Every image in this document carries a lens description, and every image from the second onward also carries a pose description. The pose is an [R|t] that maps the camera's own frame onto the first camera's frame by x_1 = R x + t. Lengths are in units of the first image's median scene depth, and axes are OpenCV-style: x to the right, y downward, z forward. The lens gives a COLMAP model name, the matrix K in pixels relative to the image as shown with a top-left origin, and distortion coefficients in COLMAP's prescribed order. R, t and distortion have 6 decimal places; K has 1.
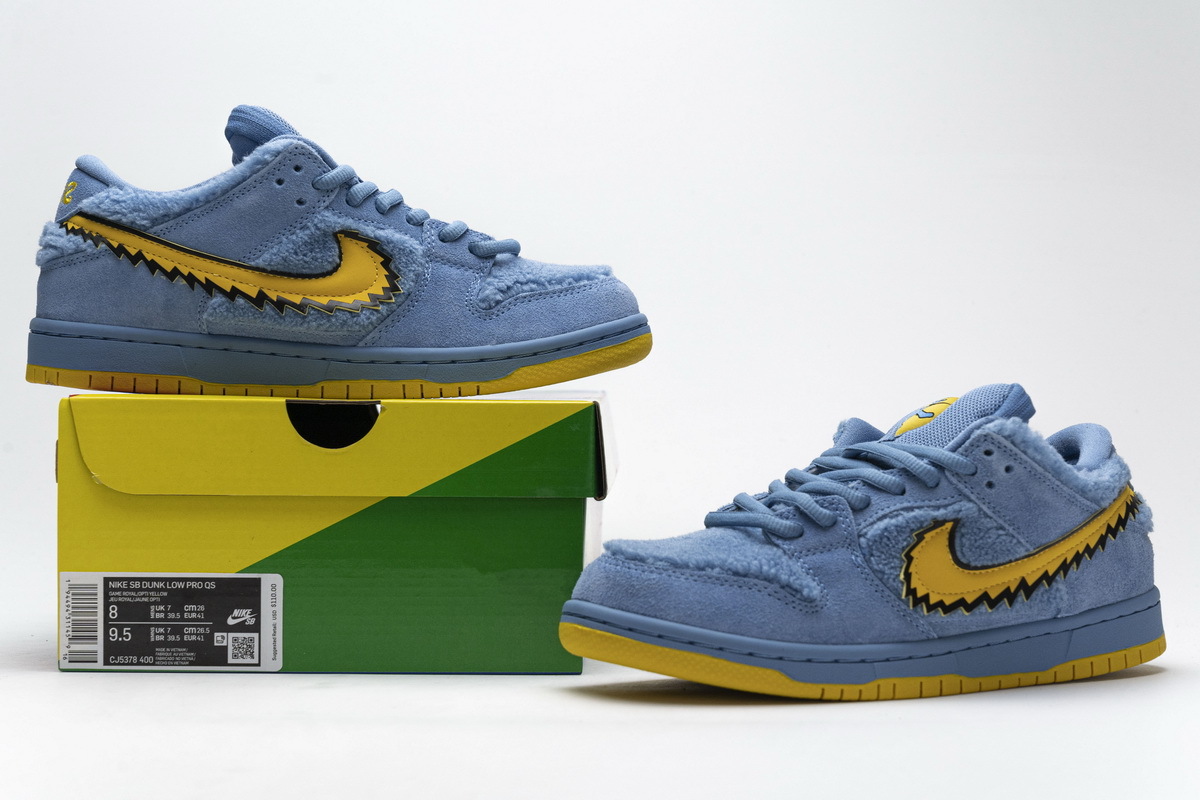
lens RADIAL K [[2185.3, 0, 600.9], [0, 2185.3, 403.2], [0, 0, 1]] dist [0.048161, 0.000000]
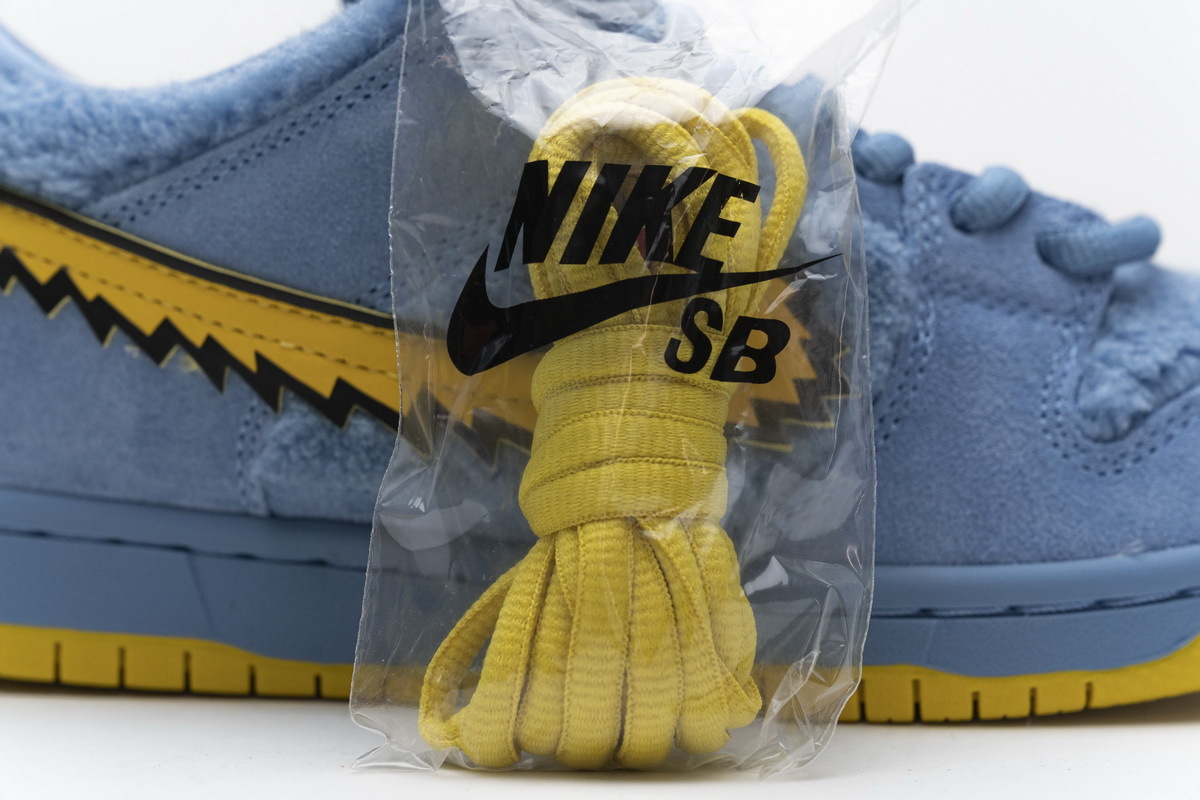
lens RADIAL K [[2420.3, 0, 599.0], [0, 2420.3, 401.5], [0, 0, 1]] dist [0.067230, 0.000000]
pose [[0.996403, 0.004733, -0.084603, -0.097060], [-0.000978, 0.999015, 0.044367, -0.064847], [0.084730, -0.044125, 0.995426, 0.630362]]
